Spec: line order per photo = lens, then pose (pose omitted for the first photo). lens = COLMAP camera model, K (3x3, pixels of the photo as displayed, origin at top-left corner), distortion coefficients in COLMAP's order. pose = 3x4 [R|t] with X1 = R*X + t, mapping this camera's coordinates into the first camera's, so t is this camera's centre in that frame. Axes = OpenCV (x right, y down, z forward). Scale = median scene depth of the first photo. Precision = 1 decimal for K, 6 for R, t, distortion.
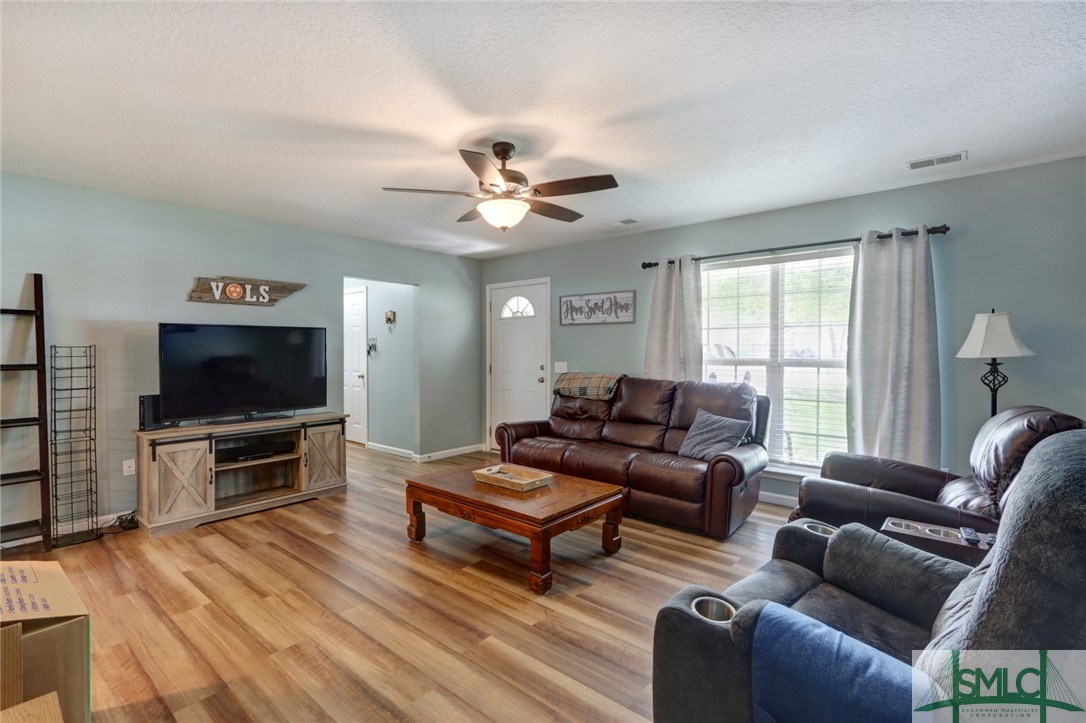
lens RADIAL K [[497.1, 0, 539.0], [0, 497.1, 363.3], [0, 0, 1]] dist [-0.012973, -0.000177]
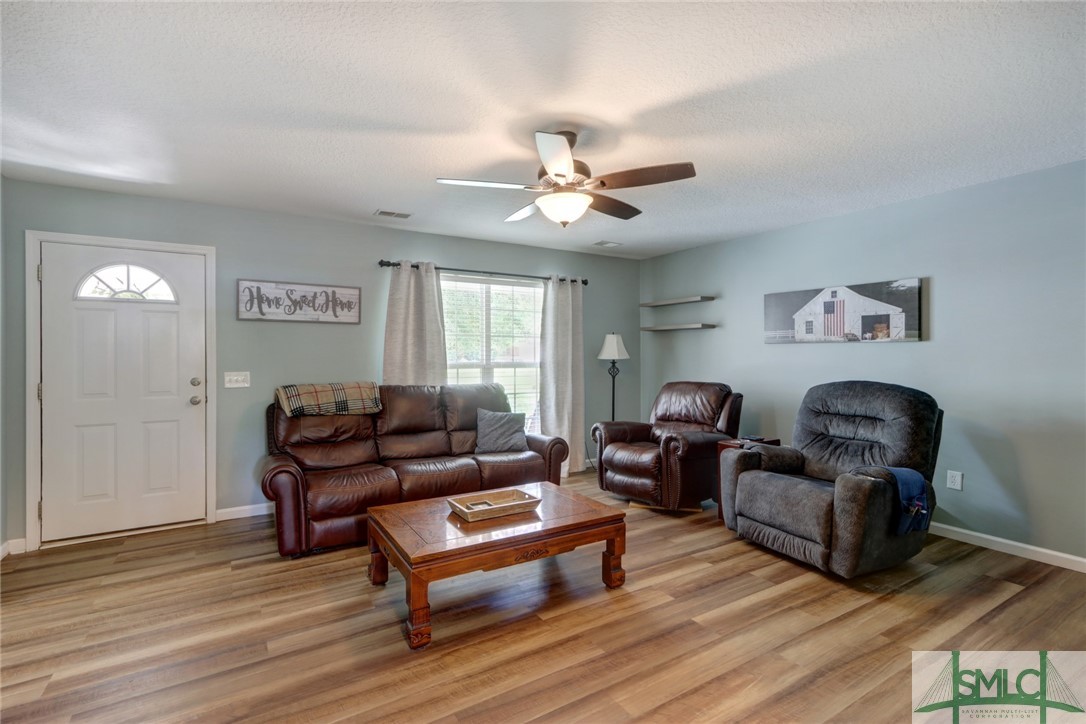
lens RADIAL K [[501.7, 0, 524.8], [0, 501.7, 356.1], [0, 0, 1]] dist [-0.000765, -0.000247]
pose [[0.320815, -0.000977, 0.947141, -0.669330], [0.027361, 0.999592, -0.008237, -0.011333], [-0.946747, 0.028557, 0.320711, 0.525007]]
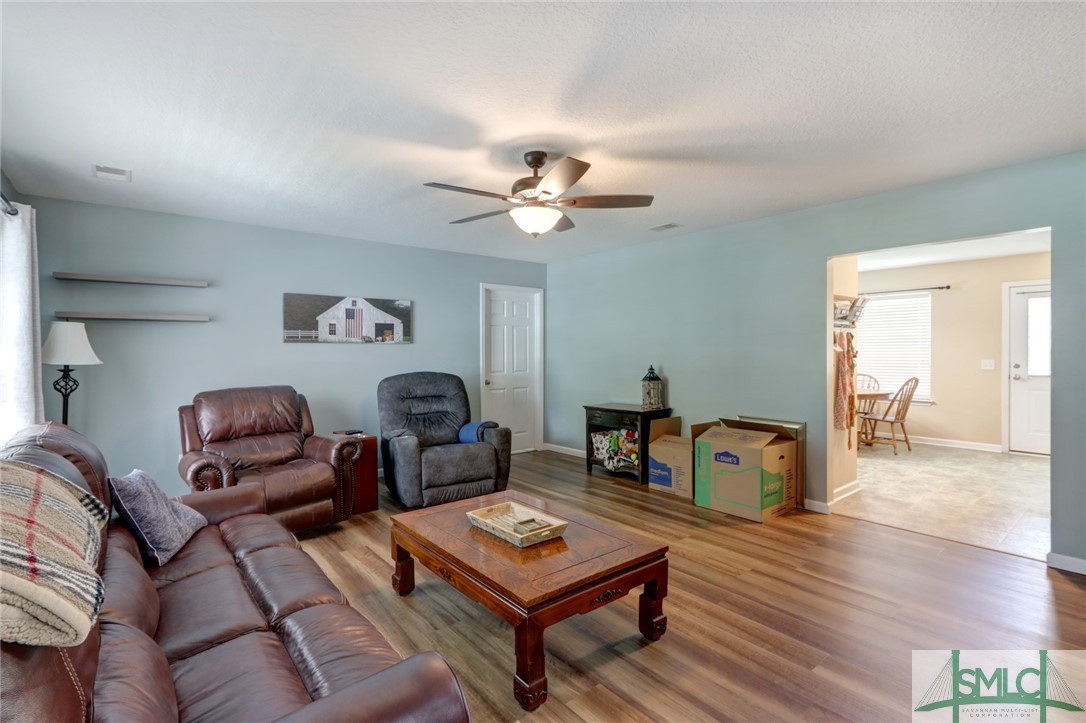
lens RADIAL K [[503.9, 0, 536.2], [0, 503.9, 356.6], [0, 0, 1]] dist [-0.000329, -0.000006]
pose [[-0.982235, 0.004481, 0.187601, -0.179058], [0.012985, 0.998941, 0.044128, -0.045670], [-0.187205, 0.045781, -0.981253, 1.371267]]
